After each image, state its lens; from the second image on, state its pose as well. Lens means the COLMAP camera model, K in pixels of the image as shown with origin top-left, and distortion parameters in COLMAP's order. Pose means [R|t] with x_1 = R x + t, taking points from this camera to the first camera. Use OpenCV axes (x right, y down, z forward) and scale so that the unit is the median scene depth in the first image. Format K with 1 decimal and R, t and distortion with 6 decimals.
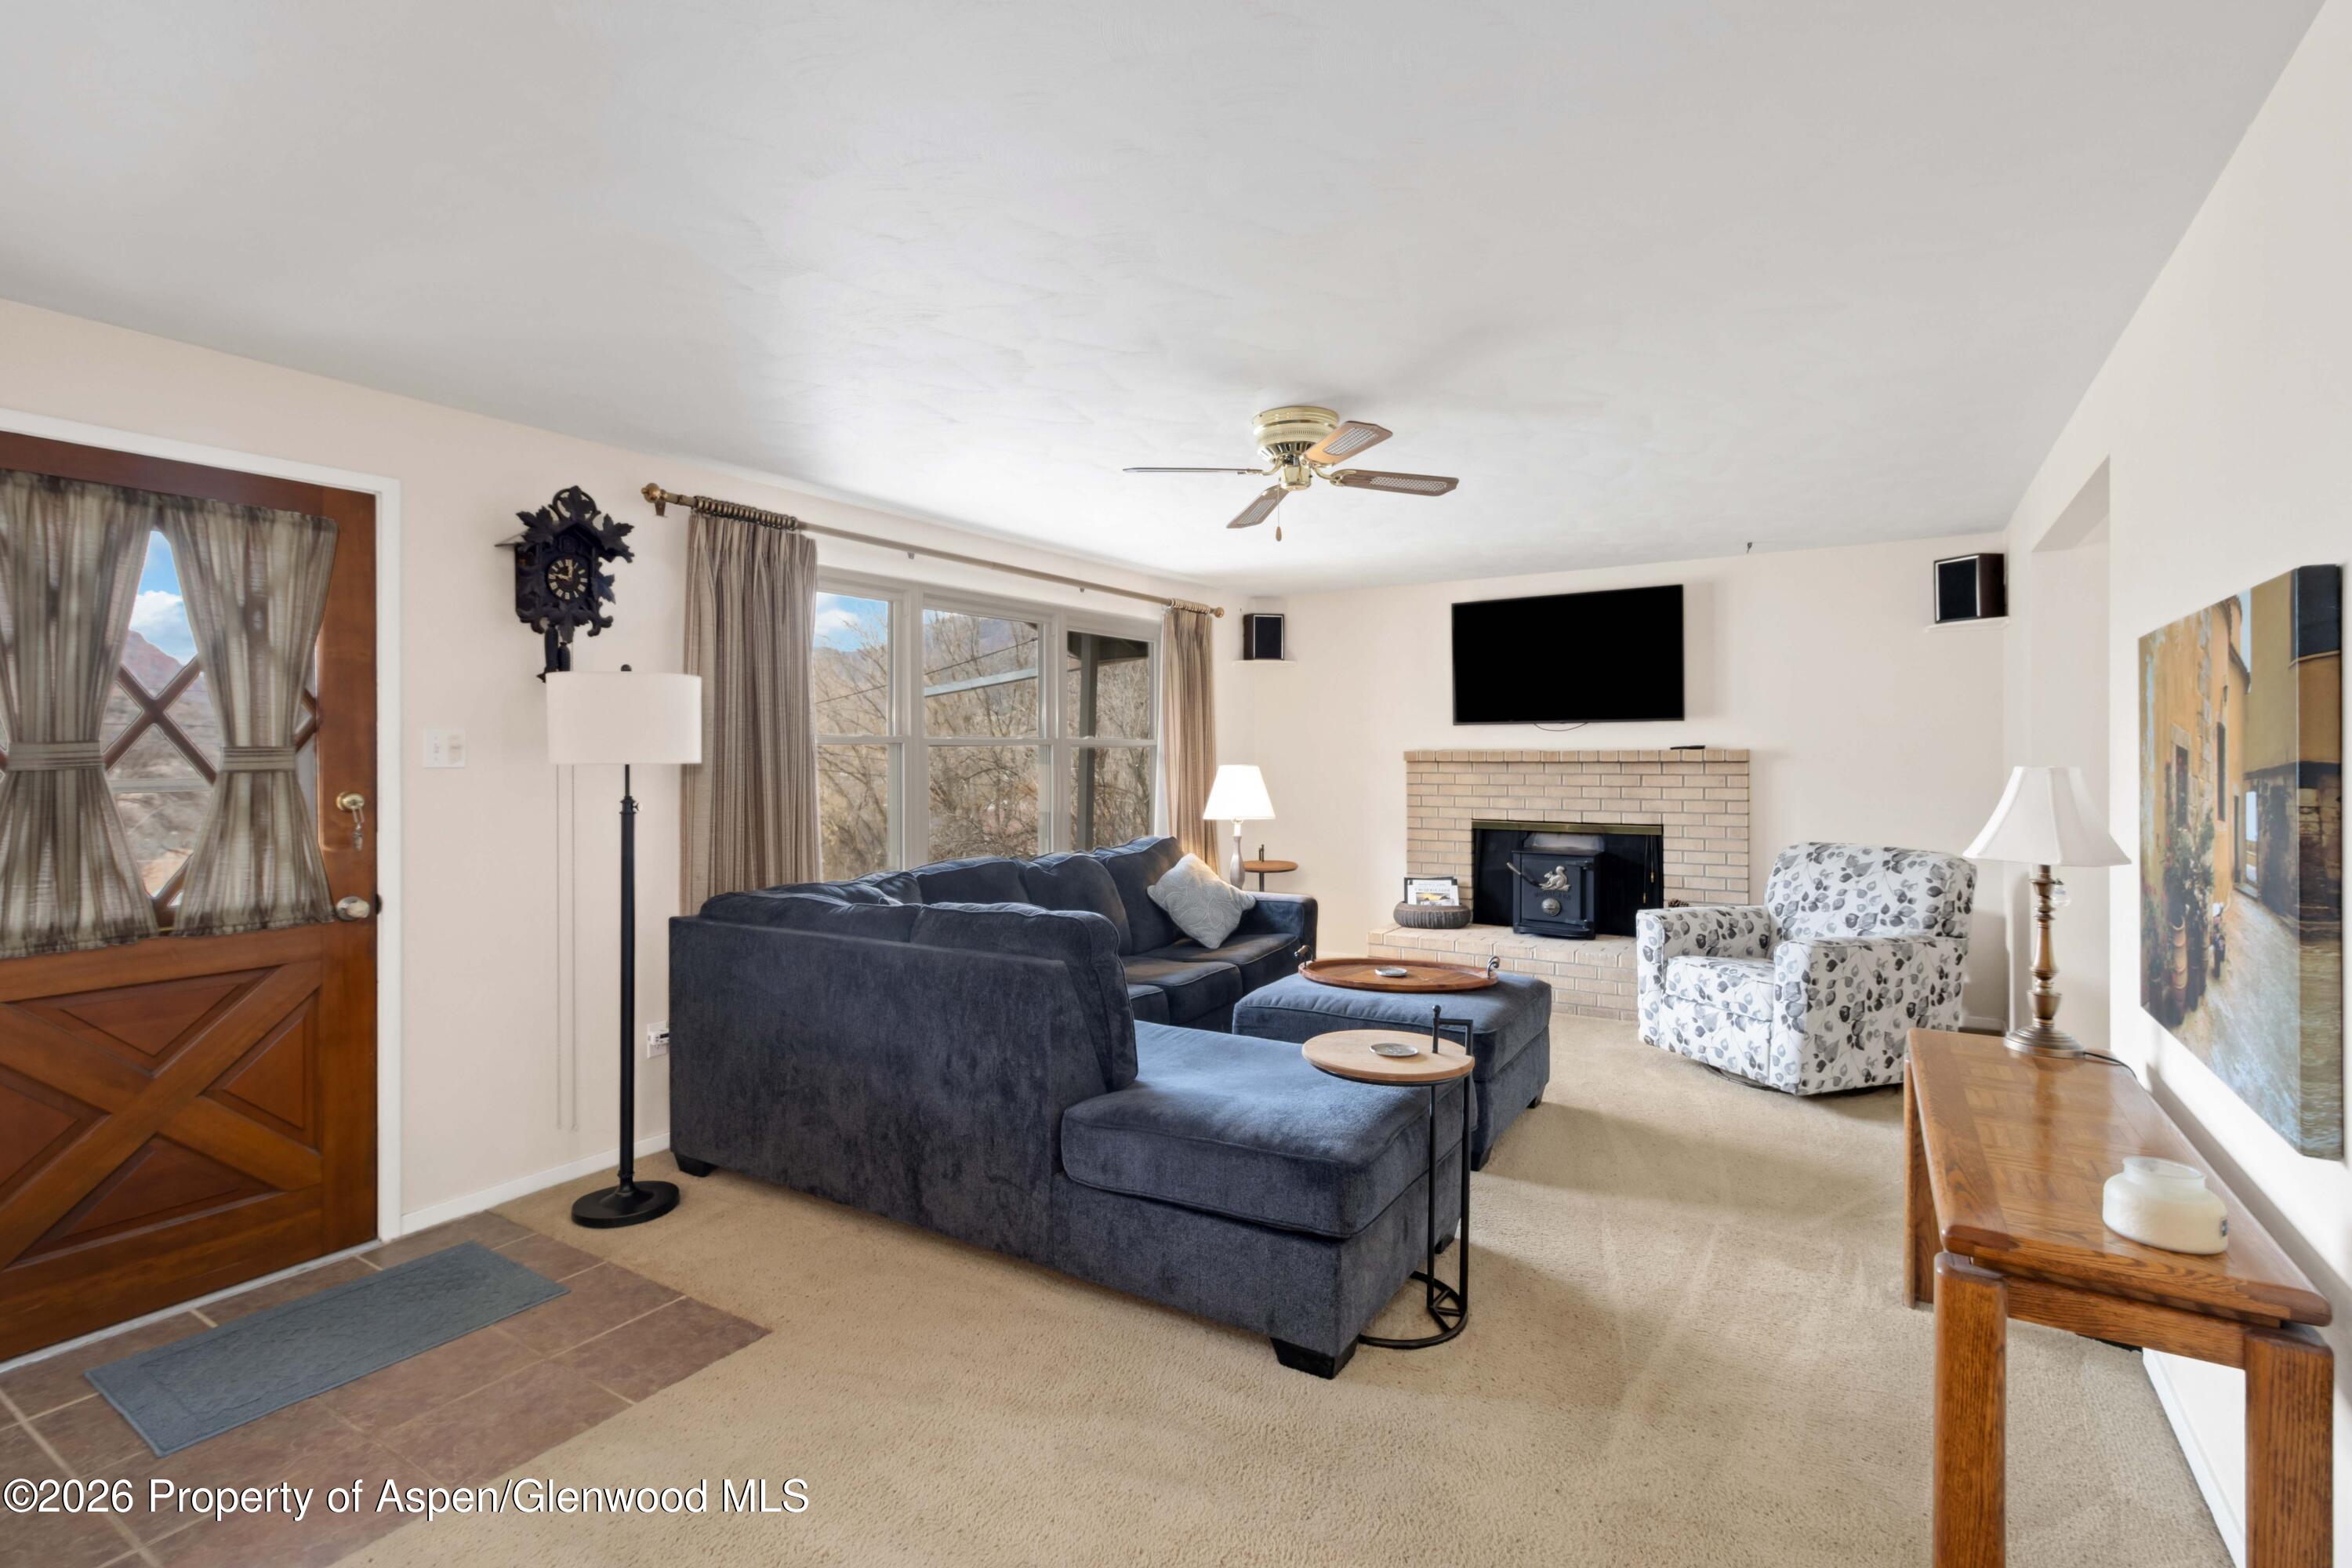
lens RADIAL K [[1097.0, 0, 1170.8], [0, 1097.0, 749.1], [0, 0, 1]] dist [-0.001325, -0.000127]
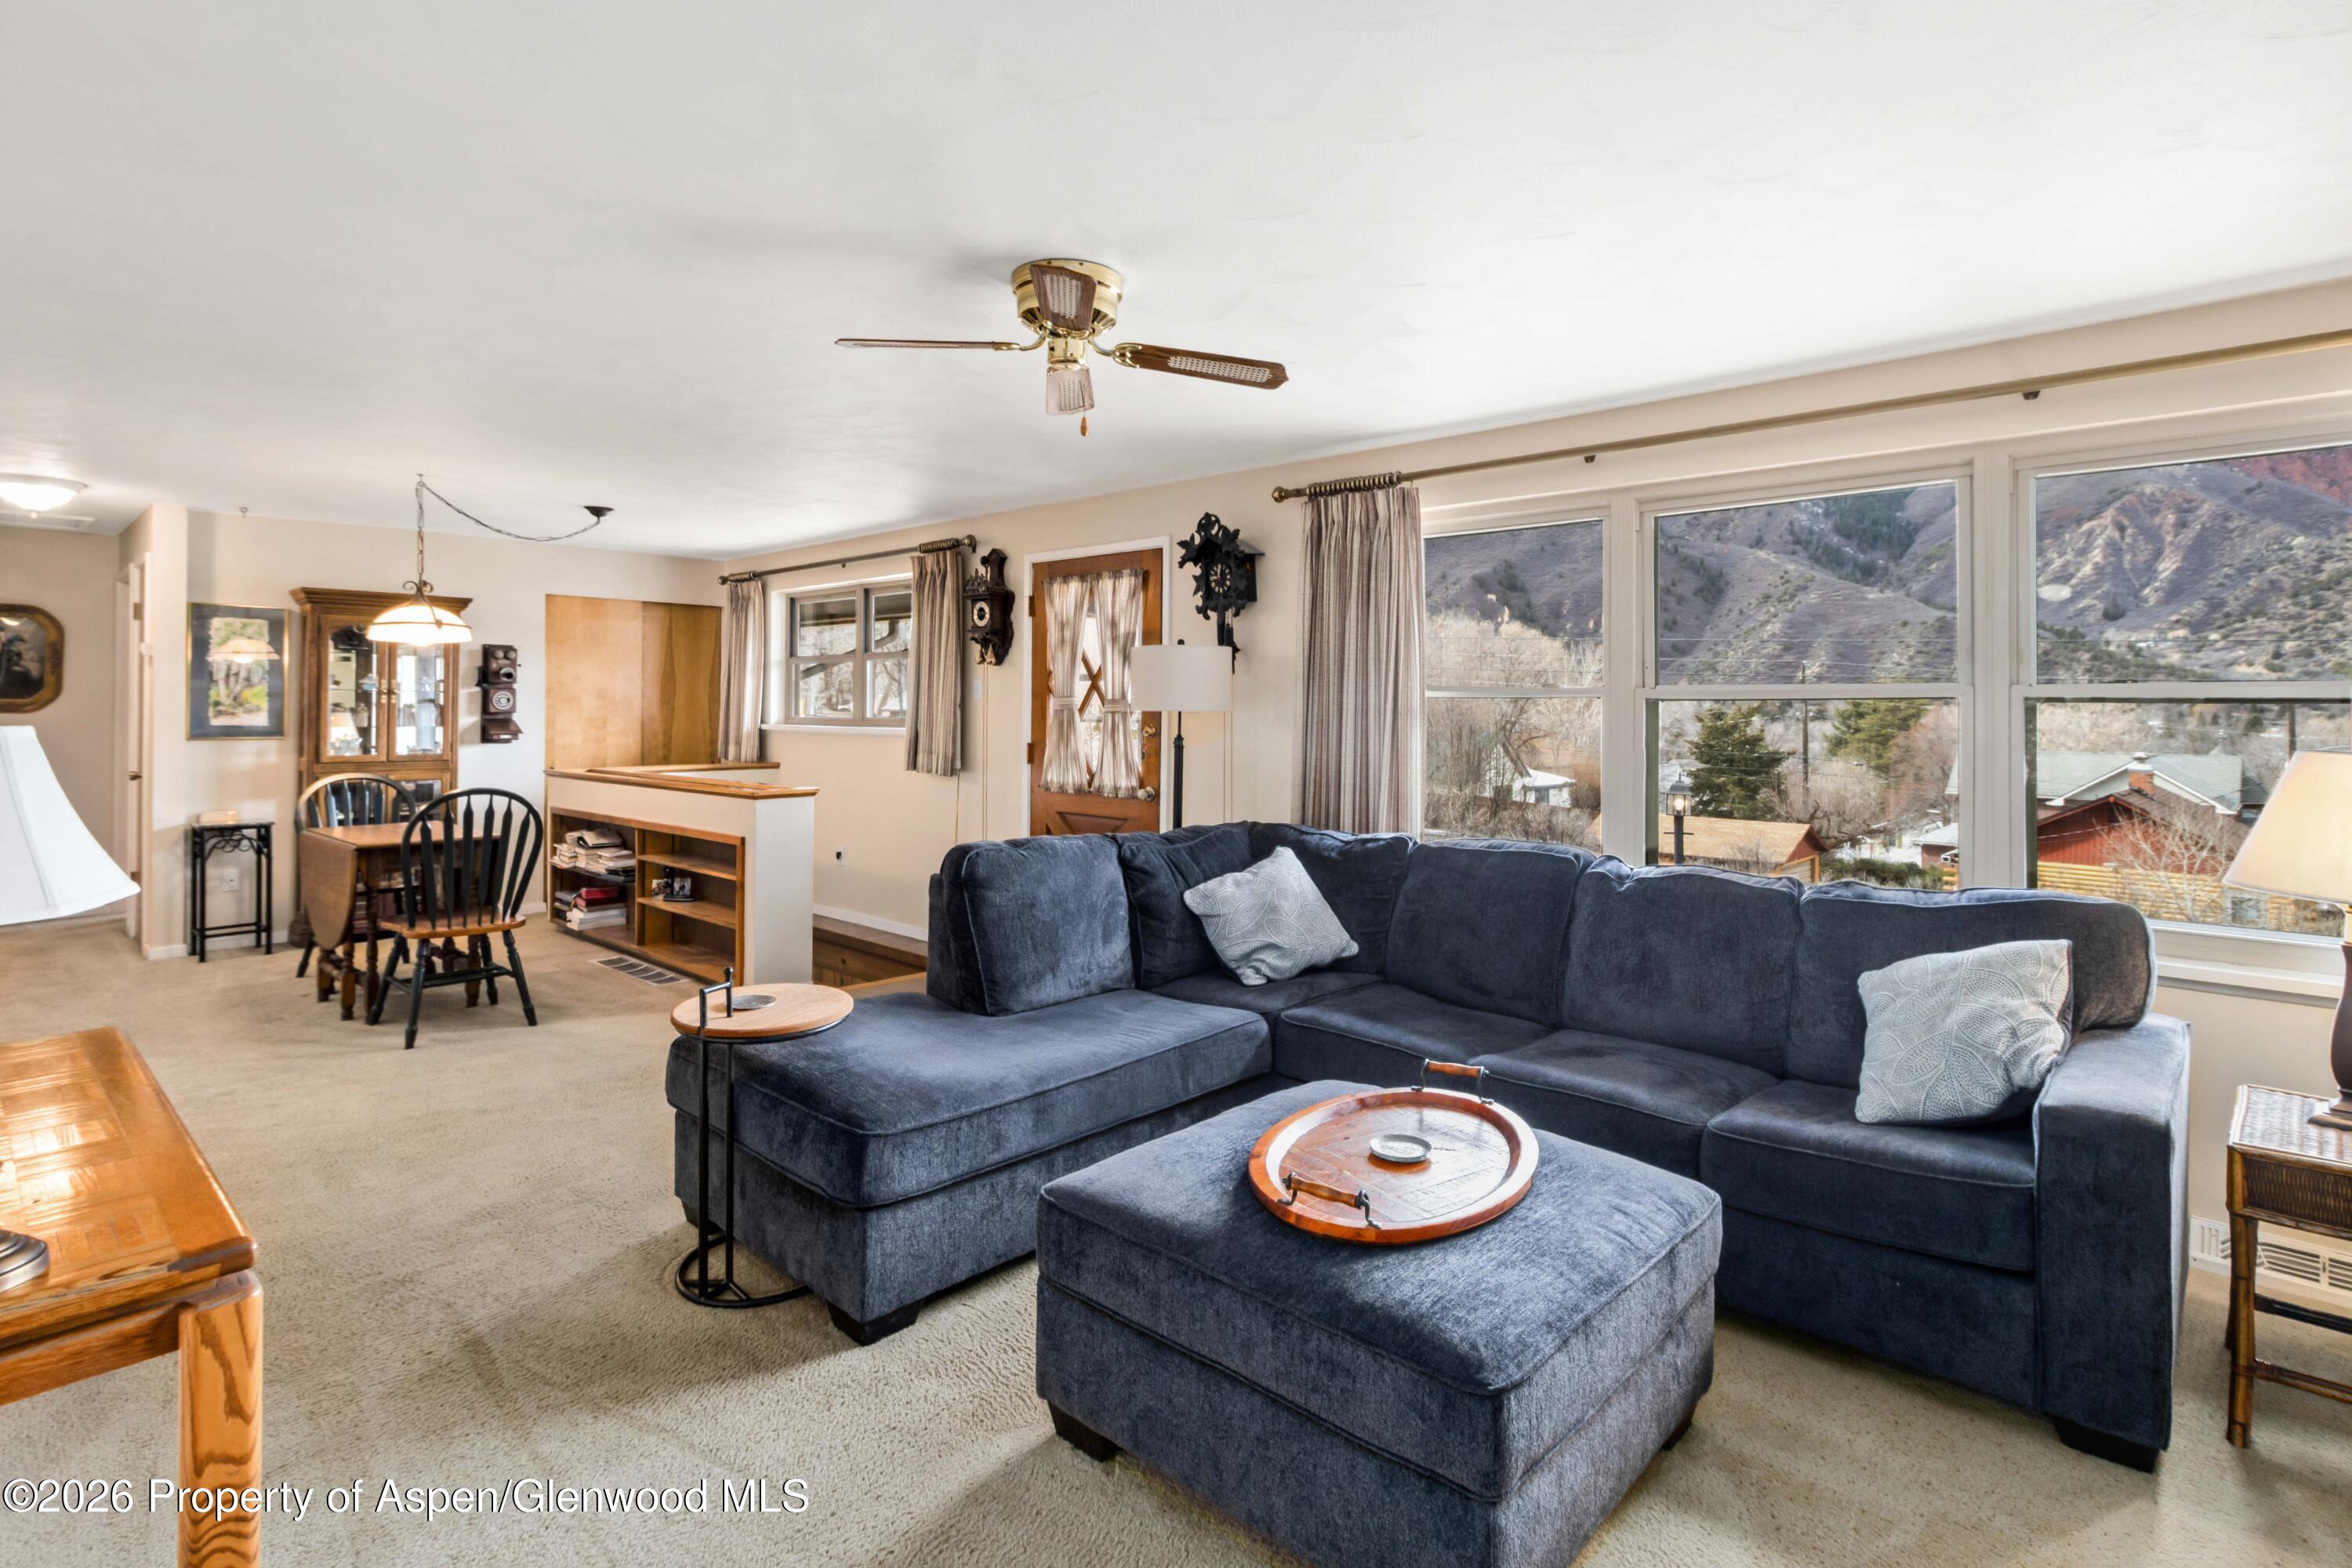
lens RADIAL K [[1156.1, 0, 1182.5], [0, 1156.1, 707.4], [0, 0, 1]] dist [-0.001972, -0.000028]
pose [[-0.161845, 0.002640, -0.986813, 0.906385], [-0.005715, 0.999977, 0.003613, 0.001662], [0.986800, 0.006224, -0.161826, 1.209203]]
